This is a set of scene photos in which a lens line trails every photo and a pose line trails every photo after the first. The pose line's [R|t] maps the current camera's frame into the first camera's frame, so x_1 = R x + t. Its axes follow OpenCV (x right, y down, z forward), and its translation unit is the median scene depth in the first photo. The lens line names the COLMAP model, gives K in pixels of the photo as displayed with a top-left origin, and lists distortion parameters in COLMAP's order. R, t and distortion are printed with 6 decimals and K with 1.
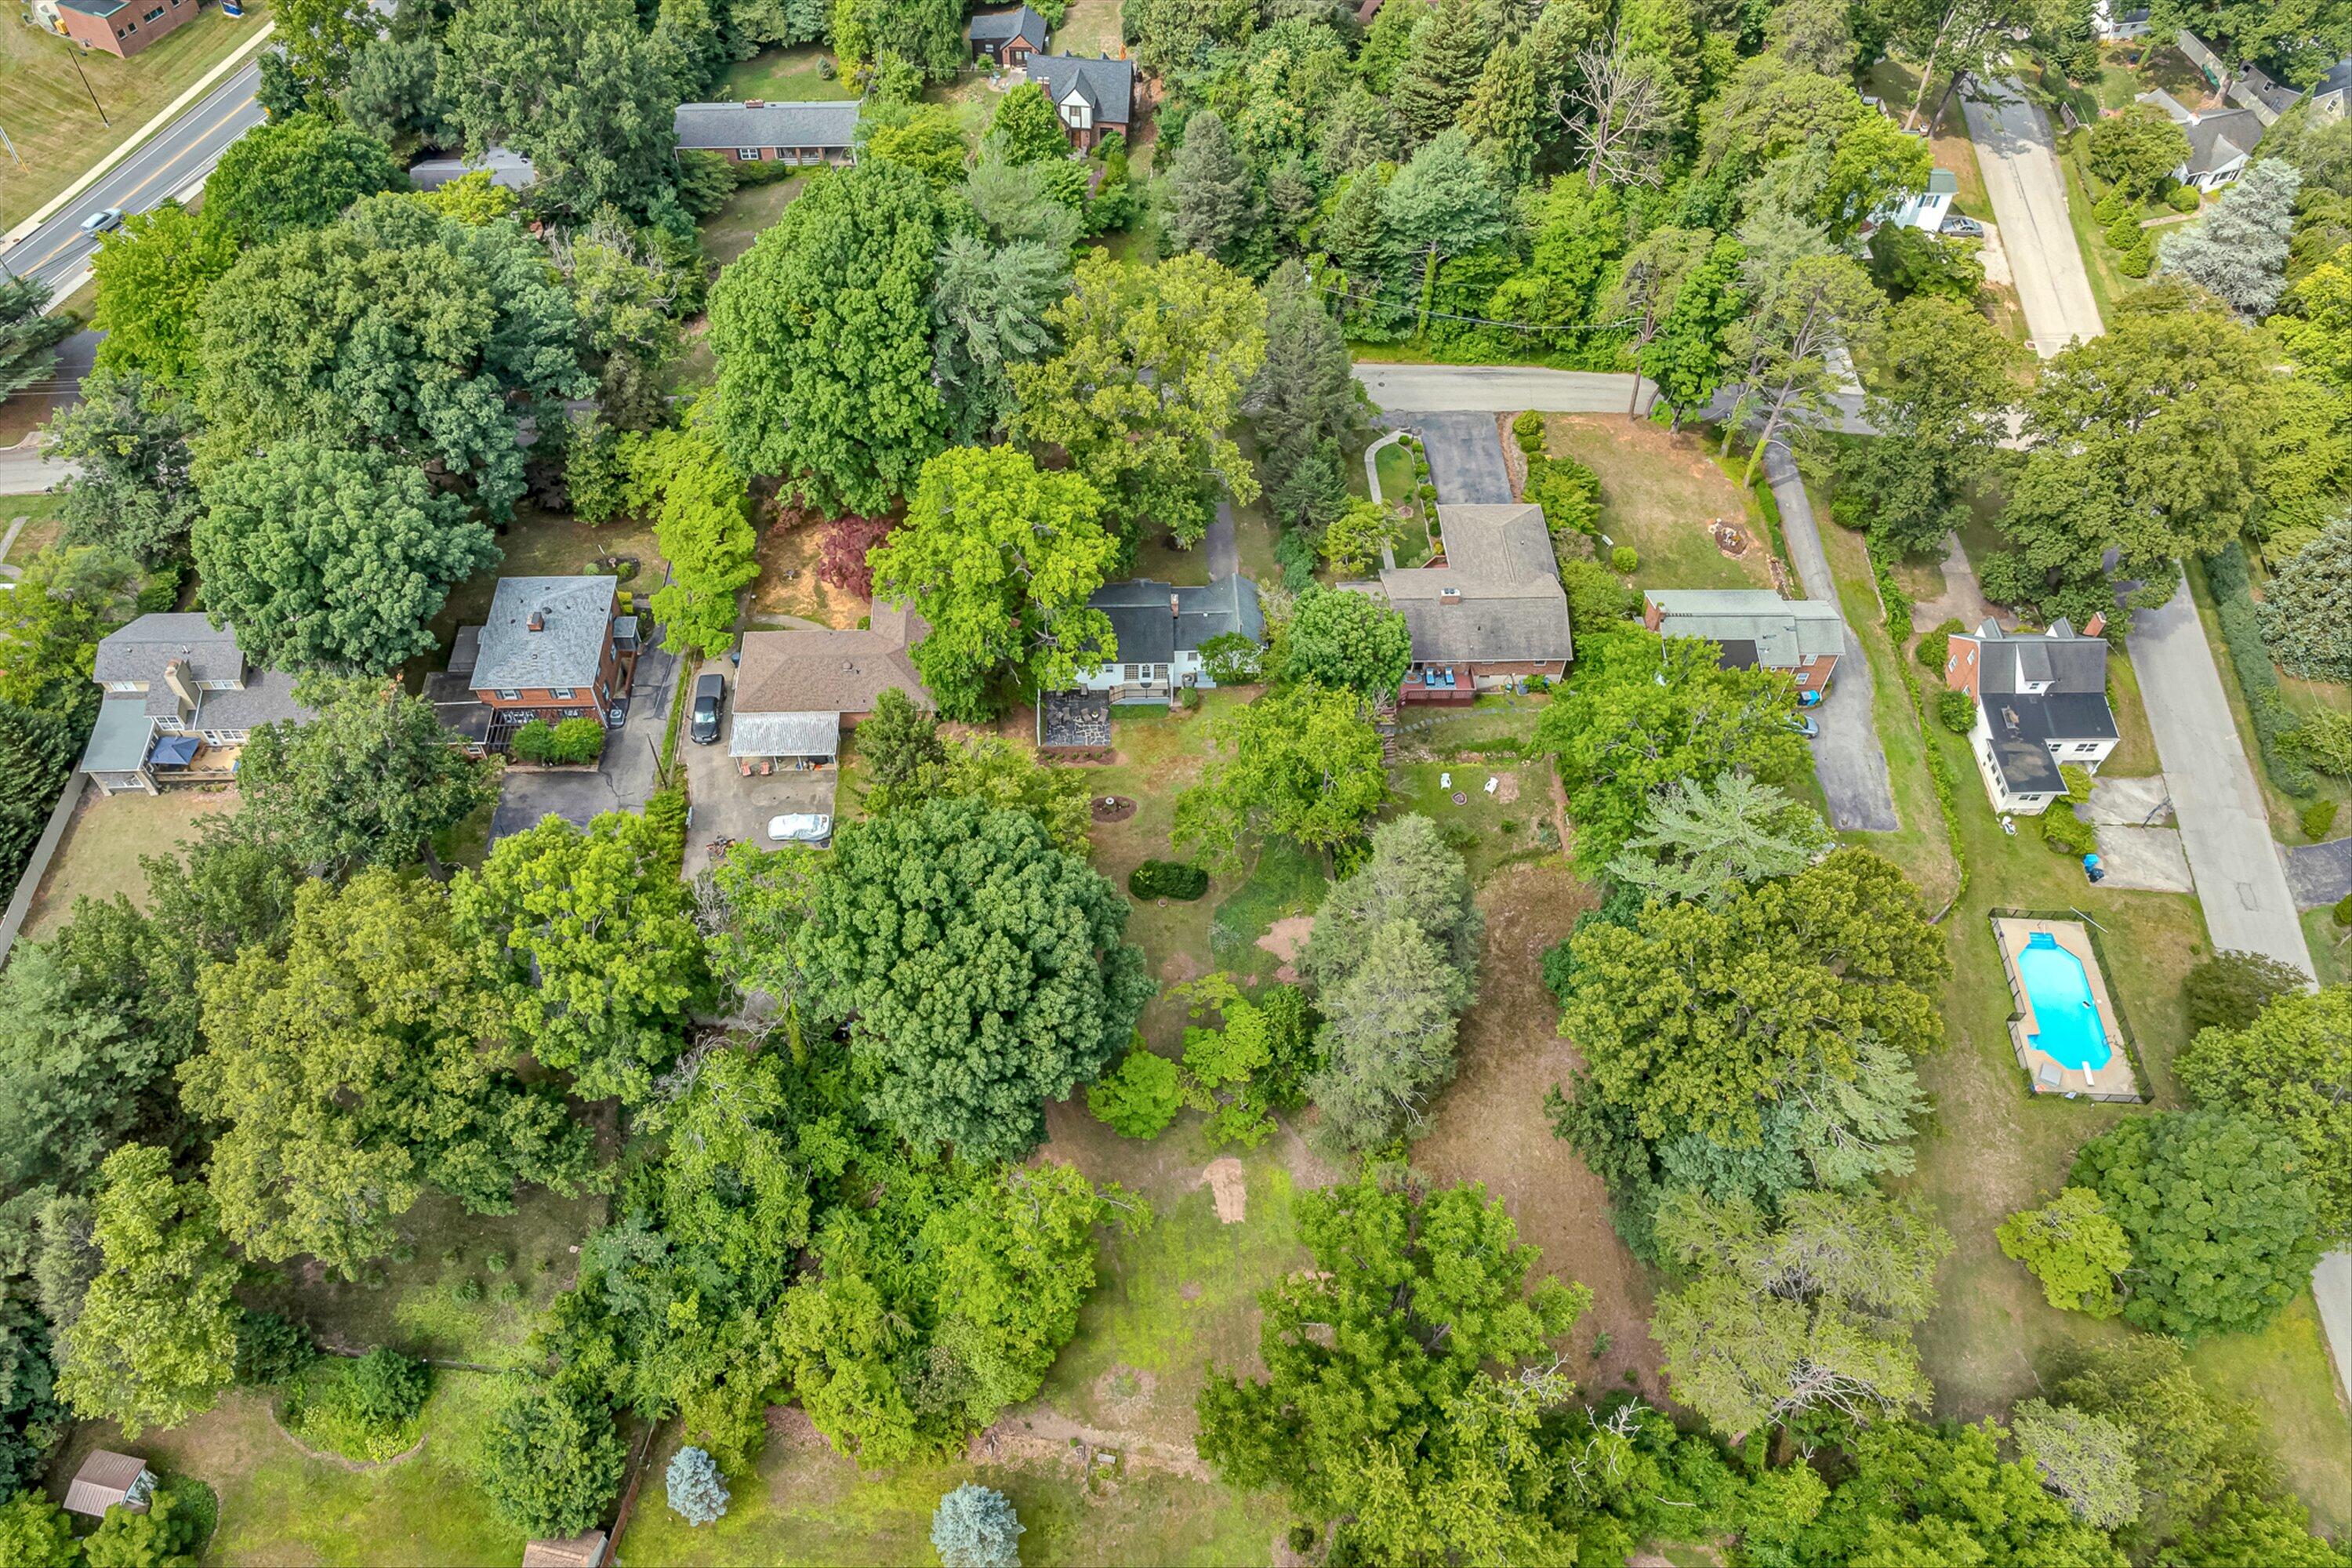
lens RADIAL K [[1728.4, 0, 1155.2], [0, 1728.4, 774.6], [0, 0, 1]] dist [-0.006230, -0.068906]
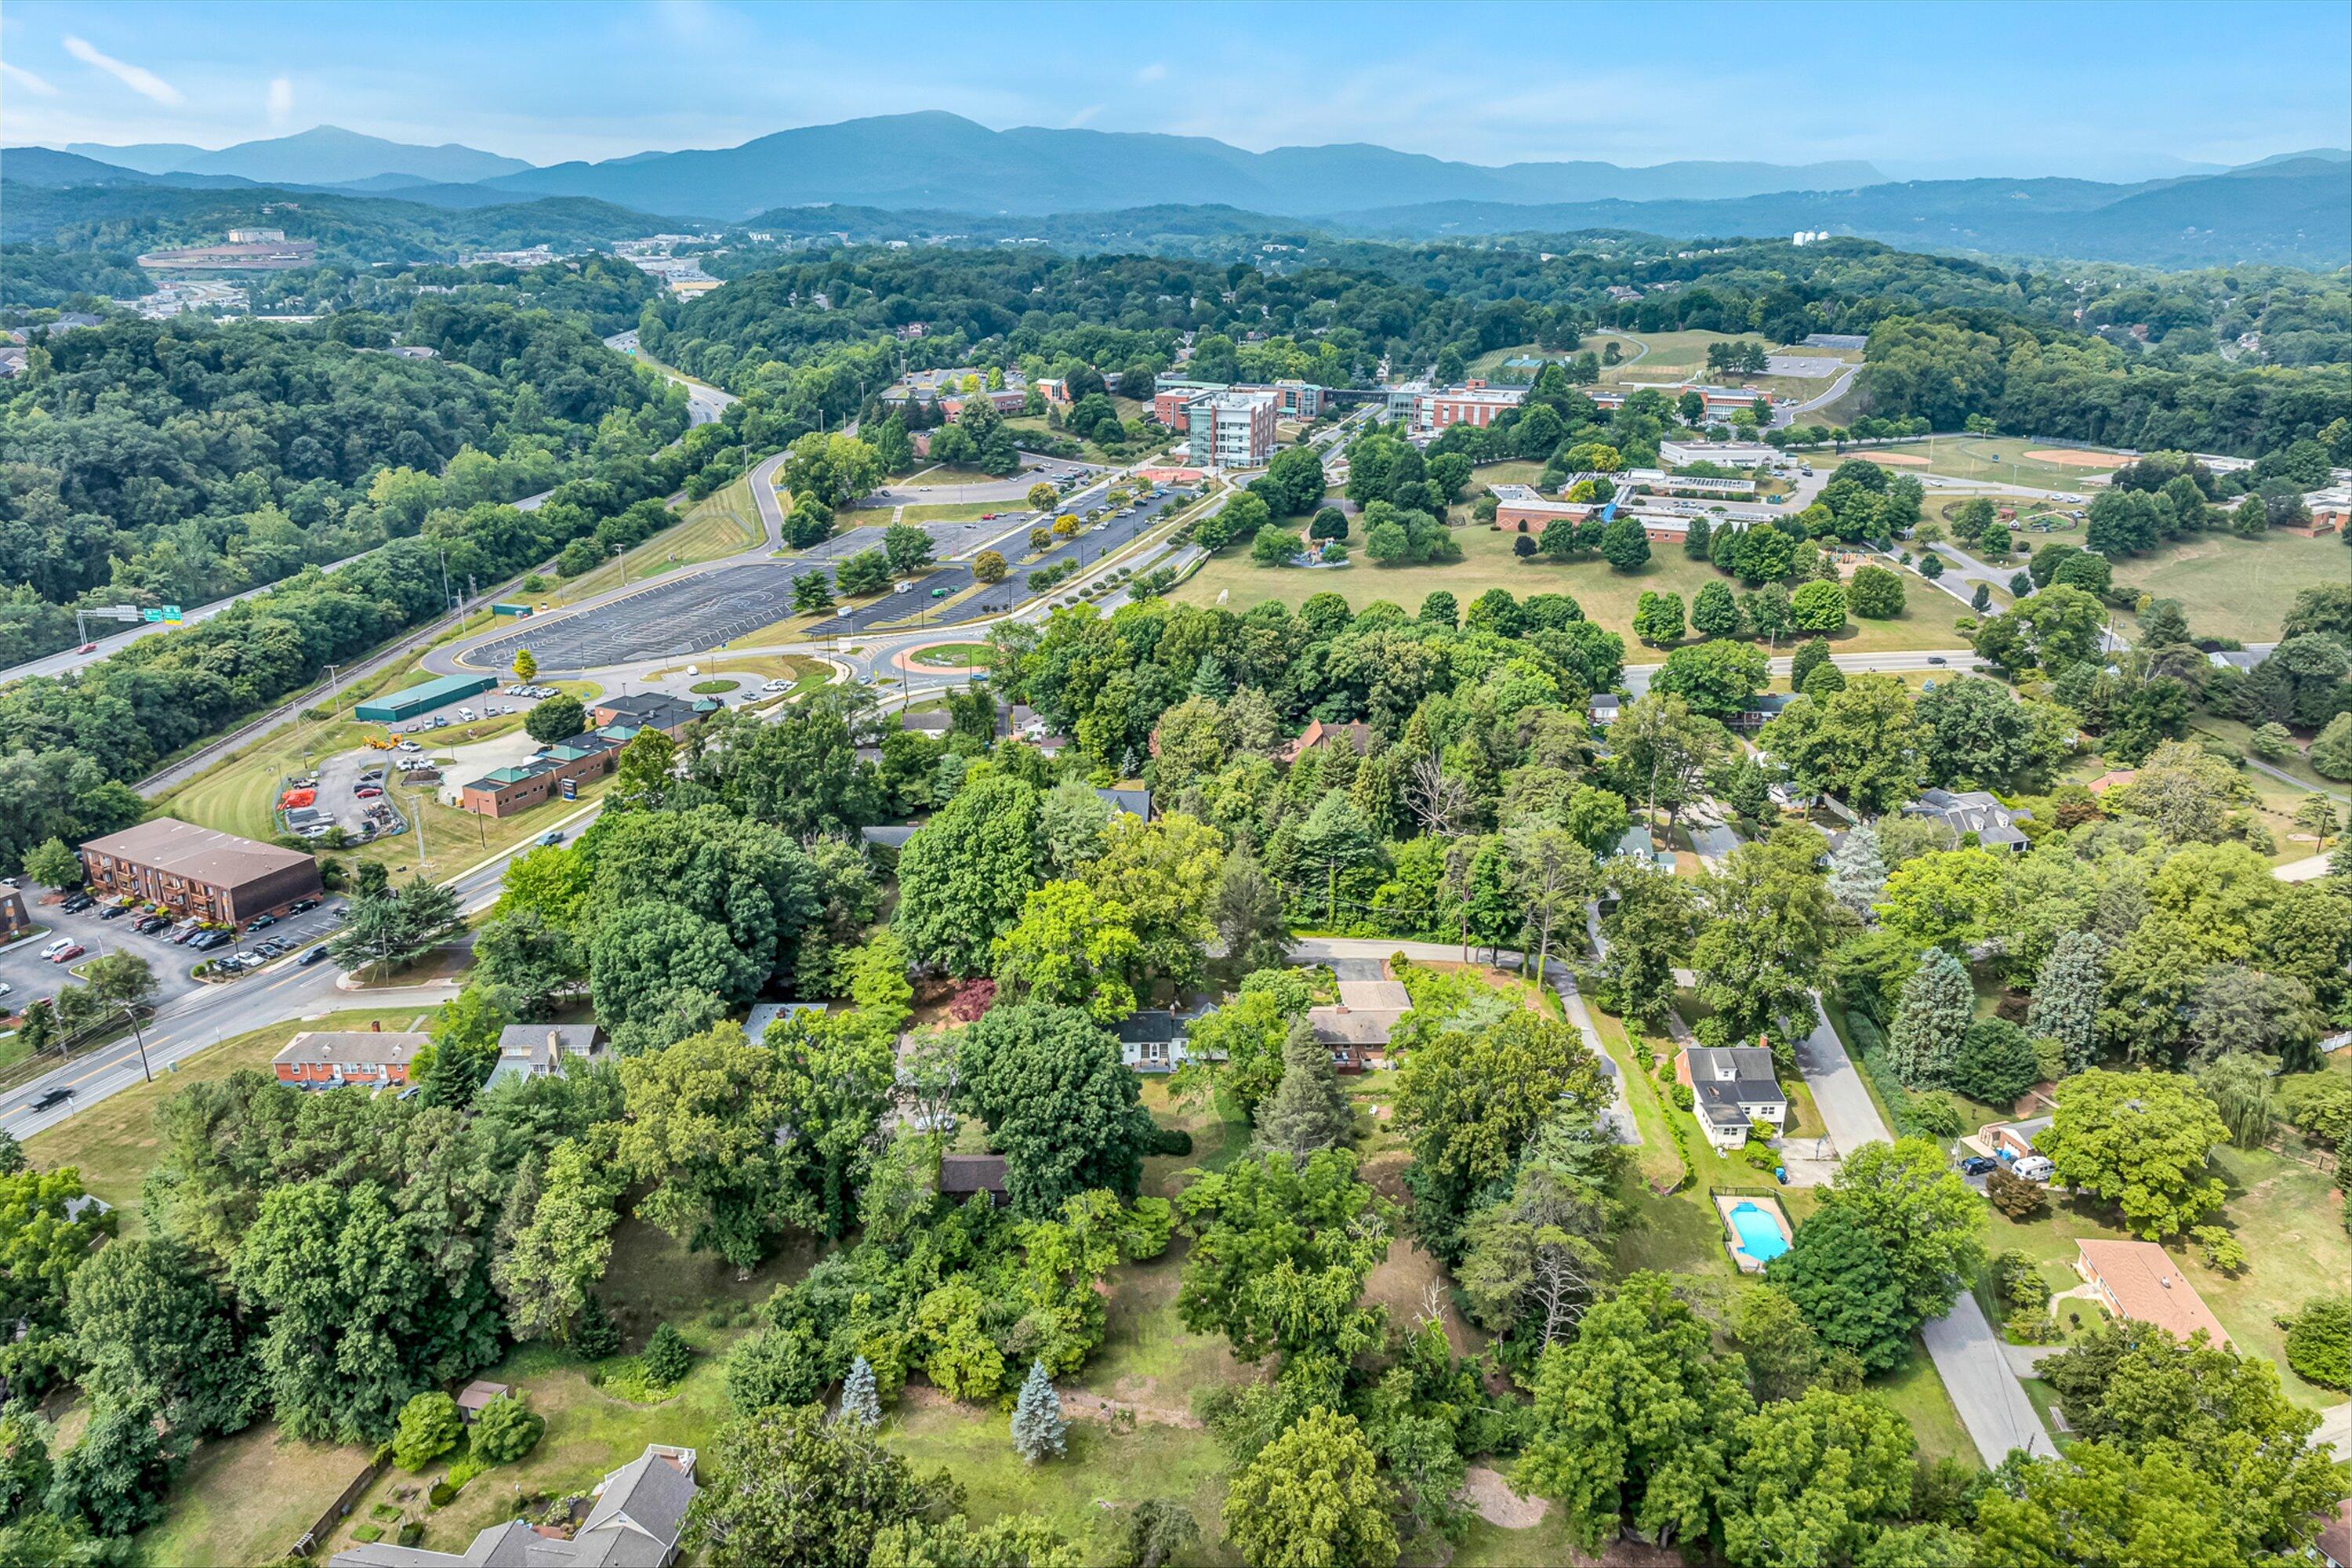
lens RADIAL K [[1678.1, 0, 1181.0], [0, 1678.1, 793.1], [0, 0, 1]] dist [-0.028377, -0.010207]
pose [[0.999981, -0.006150, 0.000770, 0.019377], [0.005580, 0.839247, -0.543721, 0.580006], [0.002697, 0.543715, 0.839266, -0.428164]]
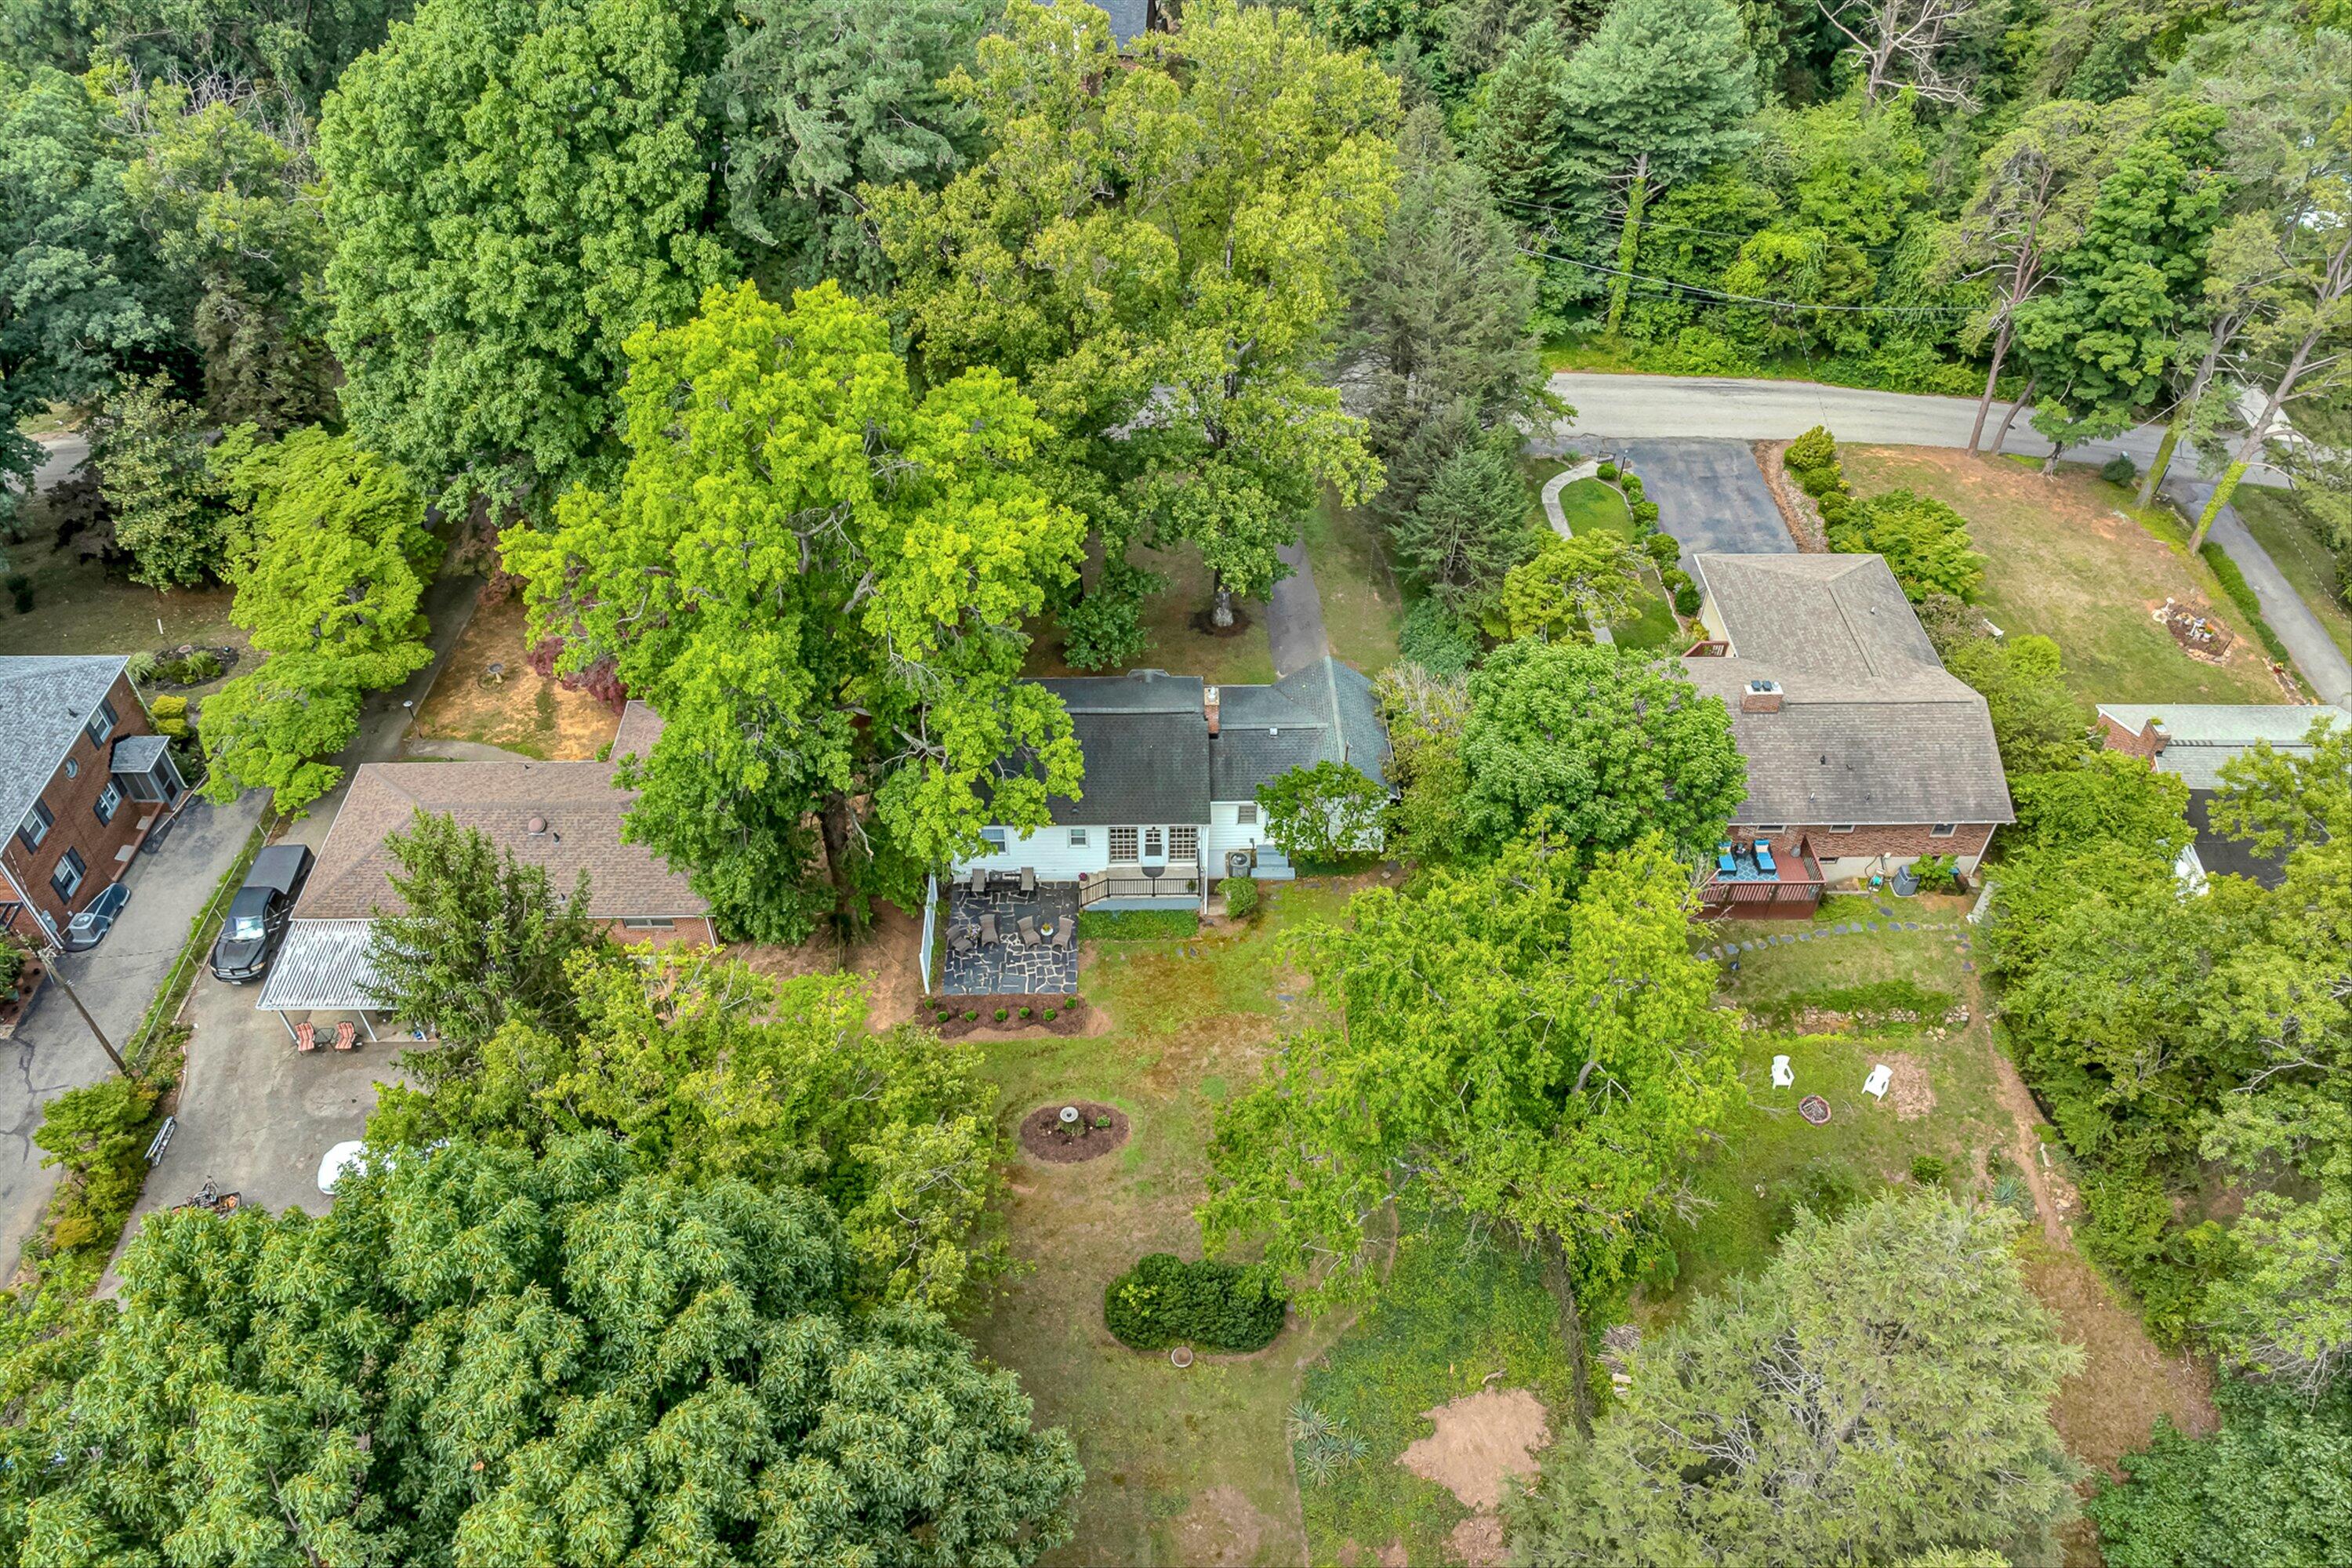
lens RADIAL K [[1678.1, 0, 1181.0], [0, 1678.1, 793.1], [0, 0, 1]] dist [-0.028377, -0.010207]
pose [[0.999958, 0.004412, -0.008005, 0.006399], [-0.005528, 0.989383, -0.145230, -0.004435], [0.007279, 0.145268, 0.989366, 0.522948]]
